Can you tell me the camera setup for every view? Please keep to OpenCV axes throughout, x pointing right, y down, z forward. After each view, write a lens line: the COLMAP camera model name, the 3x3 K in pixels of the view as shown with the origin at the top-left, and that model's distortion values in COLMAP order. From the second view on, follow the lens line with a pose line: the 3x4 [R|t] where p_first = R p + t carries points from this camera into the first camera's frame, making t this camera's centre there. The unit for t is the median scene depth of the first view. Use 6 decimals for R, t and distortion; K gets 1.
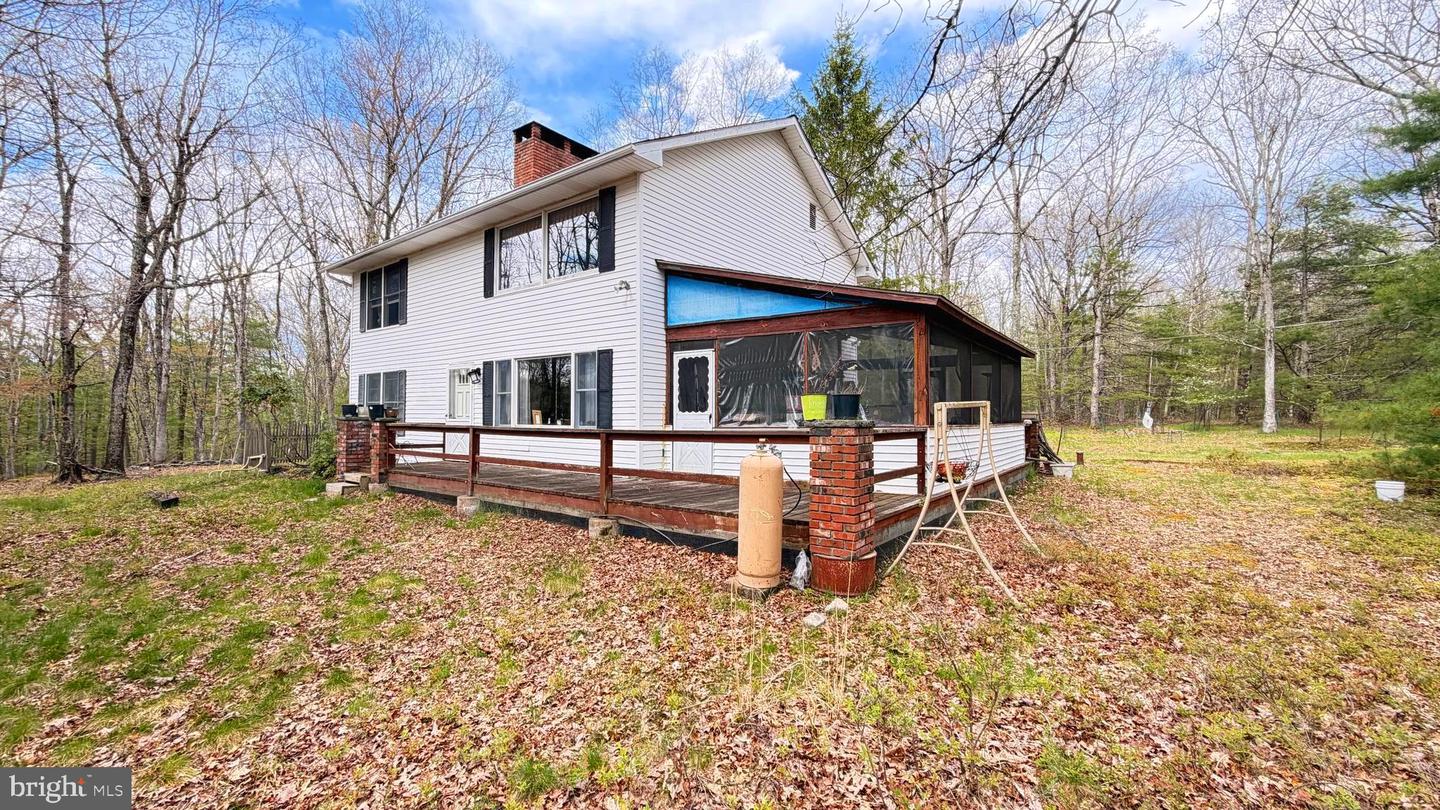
lens RADIAL K [[570.2, 0, 715.9], [0, 570.2, 403.1], [0, 0, 1]] dist [-0.000116, 0.000281]
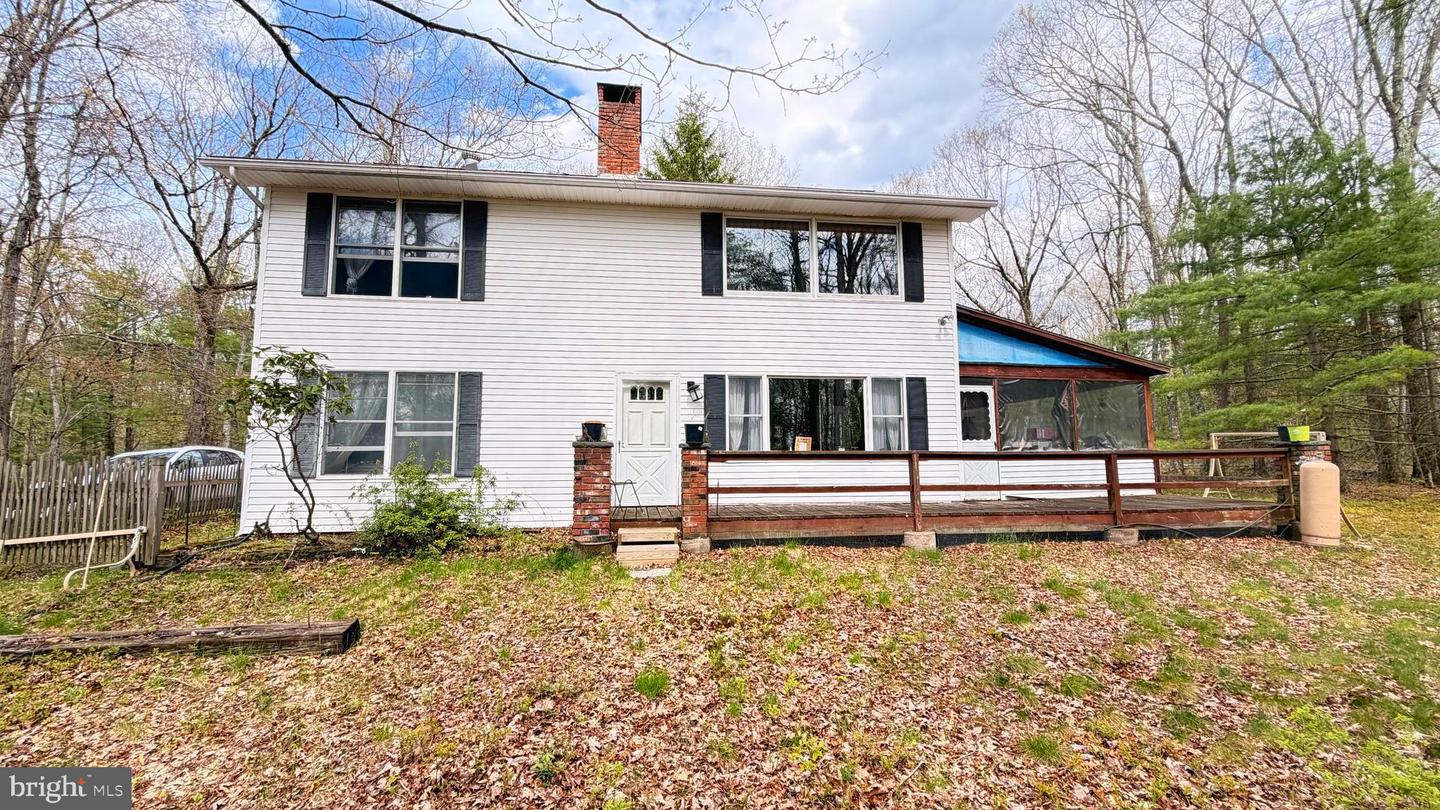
lens RADIAL K [[570.2, 0, 715.9], [0, 570.2, 403.1], [0, 0, 1]] dist [-0.000116, 0.000281]
pose [[0.720412, 0.059839, 0.690960, -1.208961], [-0.009732, 0.997045, -0.076199, 0.034457], [-0.693478, 0.048171, 0.718866, 0.547311]]
